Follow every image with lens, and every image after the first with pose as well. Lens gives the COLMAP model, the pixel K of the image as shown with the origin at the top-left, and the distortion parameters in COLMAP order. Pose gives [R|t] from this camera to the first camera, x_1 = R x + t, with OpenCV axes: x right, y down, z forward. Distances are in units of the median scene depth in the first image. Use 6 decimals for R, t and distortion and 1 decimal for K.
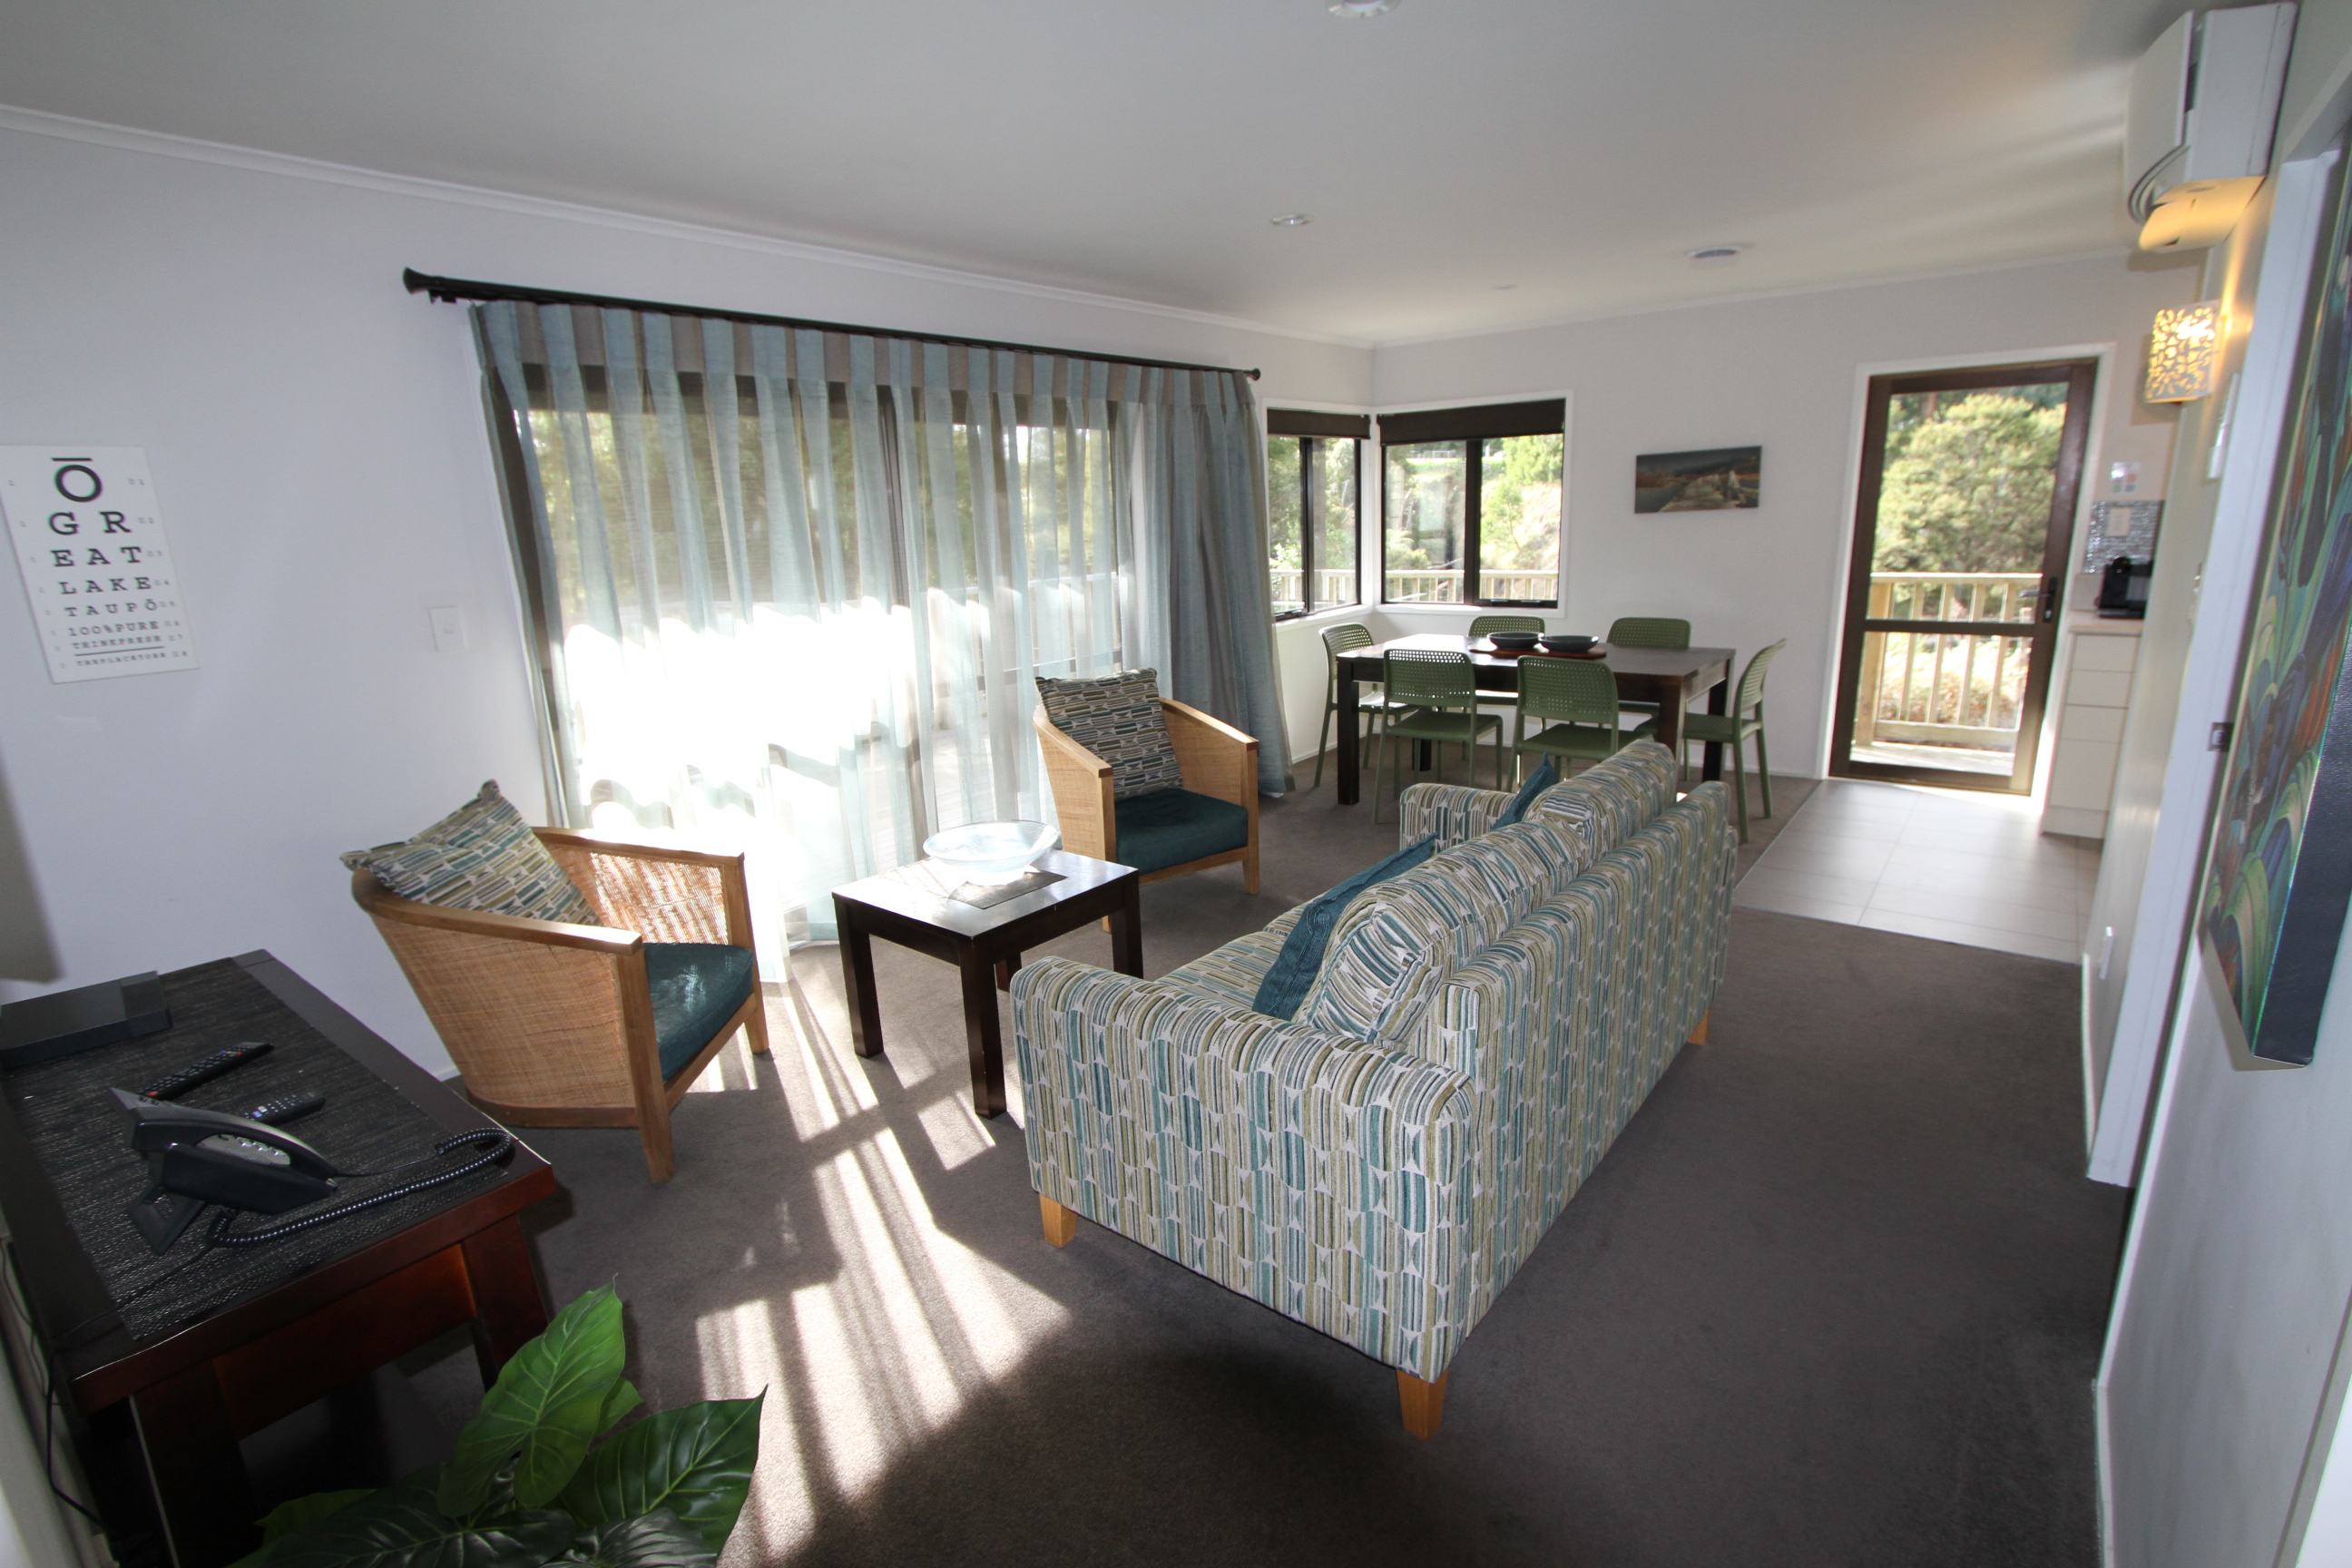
lens RADIAL K [[1100.9, 0, 1178.3], [0, 1100.9, 781.4], [0, 0, 1]] dist [-0.002772, 0.000354]
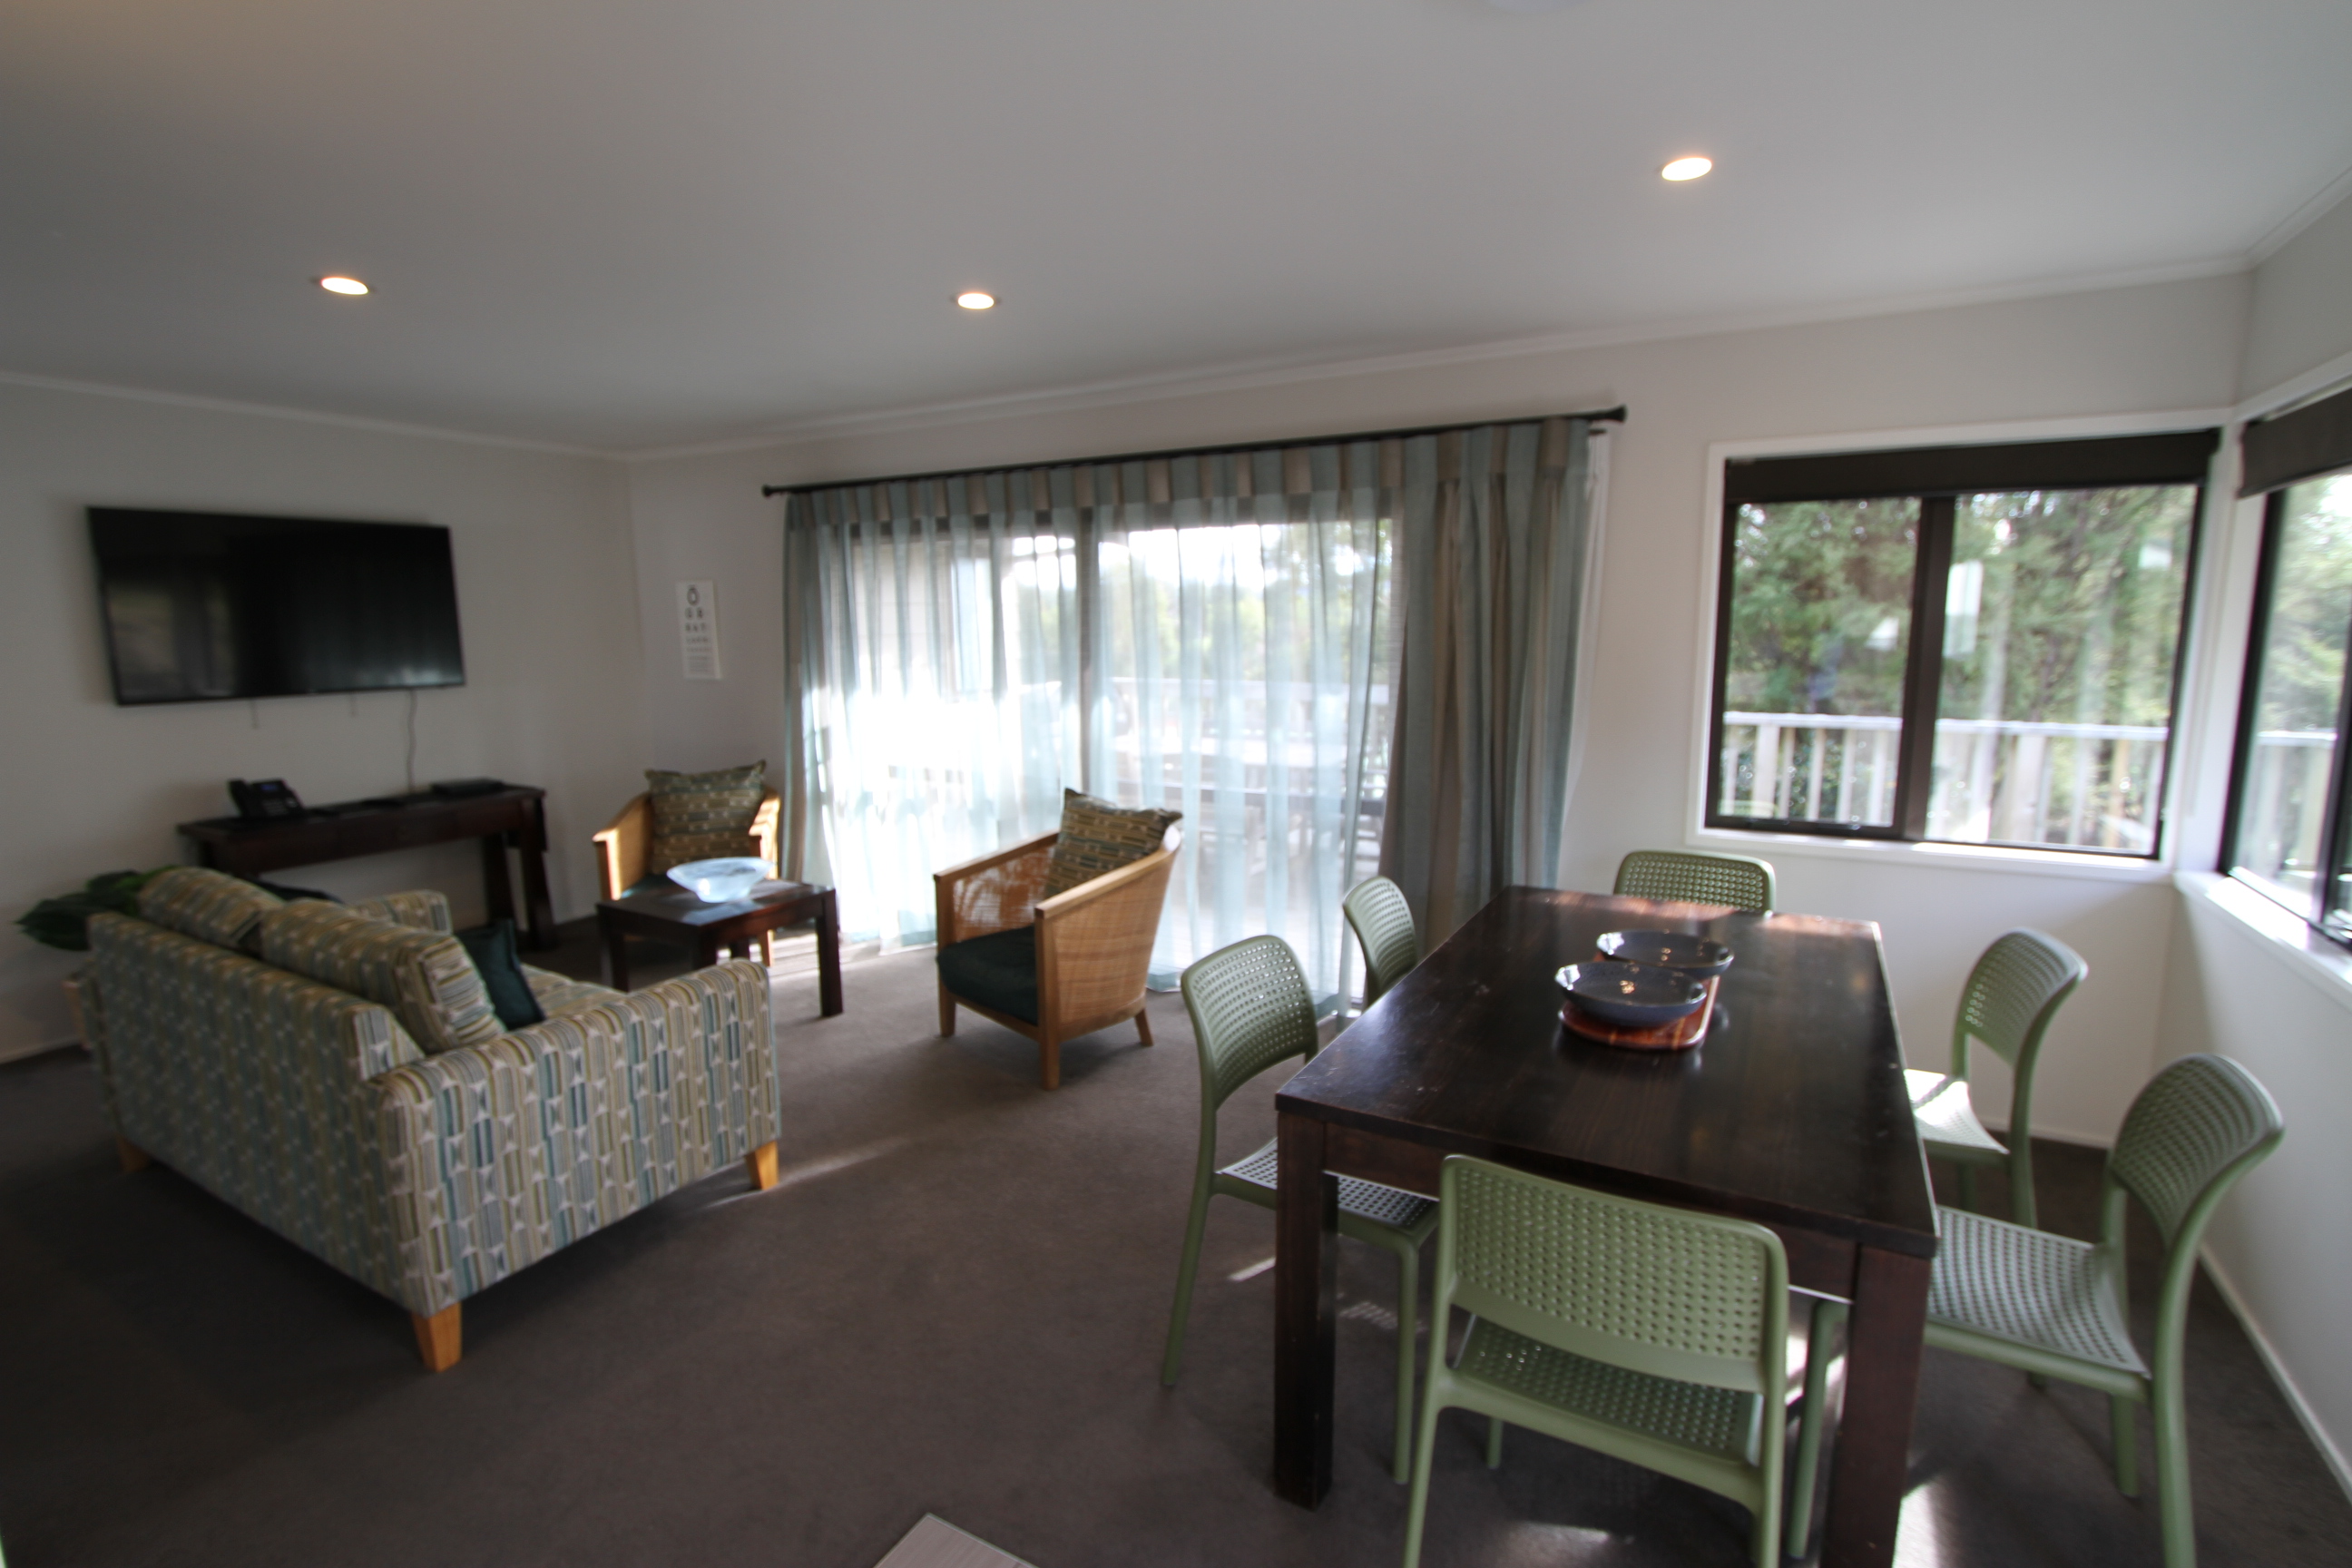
lens RADIAL K [[1100.9, 0, 1179.2], [0, 1100.9, 781.8], [0, 0, 1]] dist [-0.002772, 0.000354]
pose [[0.158053, 0.185798, -0.969793, 0.634271], [-0.240813, 0.959736, 0.144624, -0.206806], [0.957616, 0.210681, 0.196431, 0.693614]]
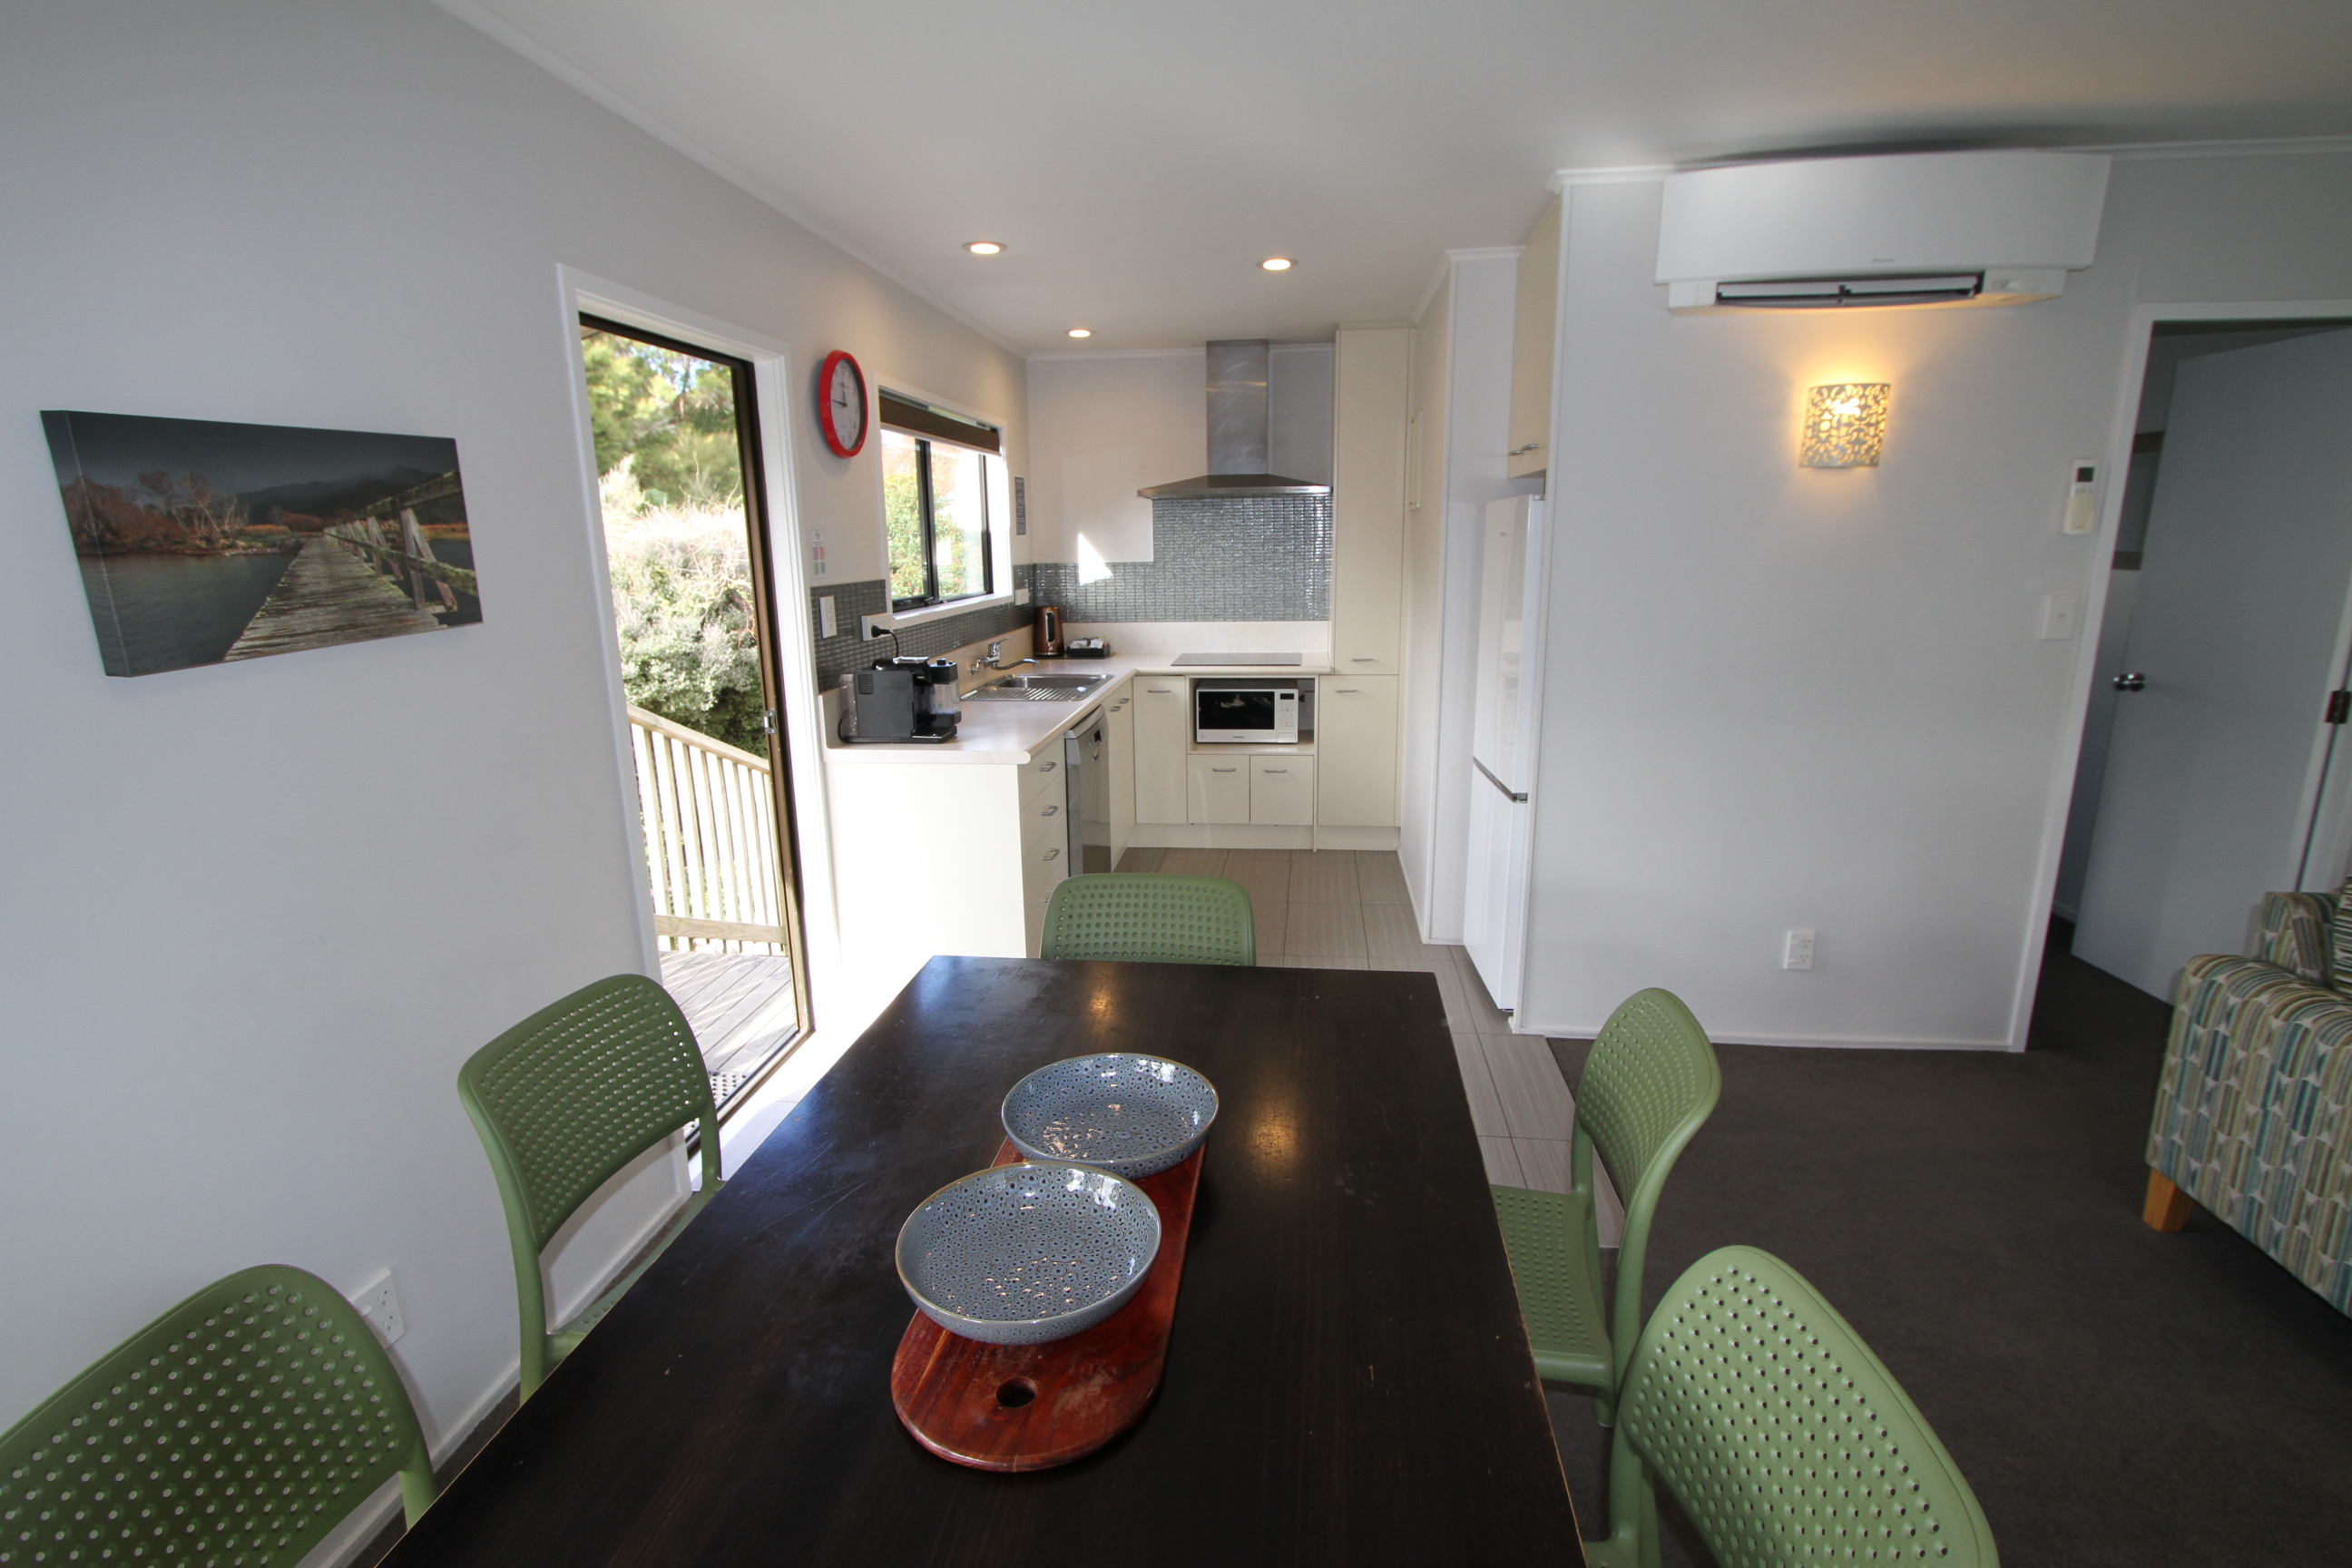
lens RADIAL K [[1100.9, 0, 1181.0], [0, 1100.9, 791.0], [0, 0, 1]] dist [-0.002772, 0.000354]
pose [[-0.530050, -0.153208, 0.834011, 0.122084], [0.238104, 0.917081, 0.319794, -0.256515], [-0.813851, 0.368089, -0.449619, 0.989358]]
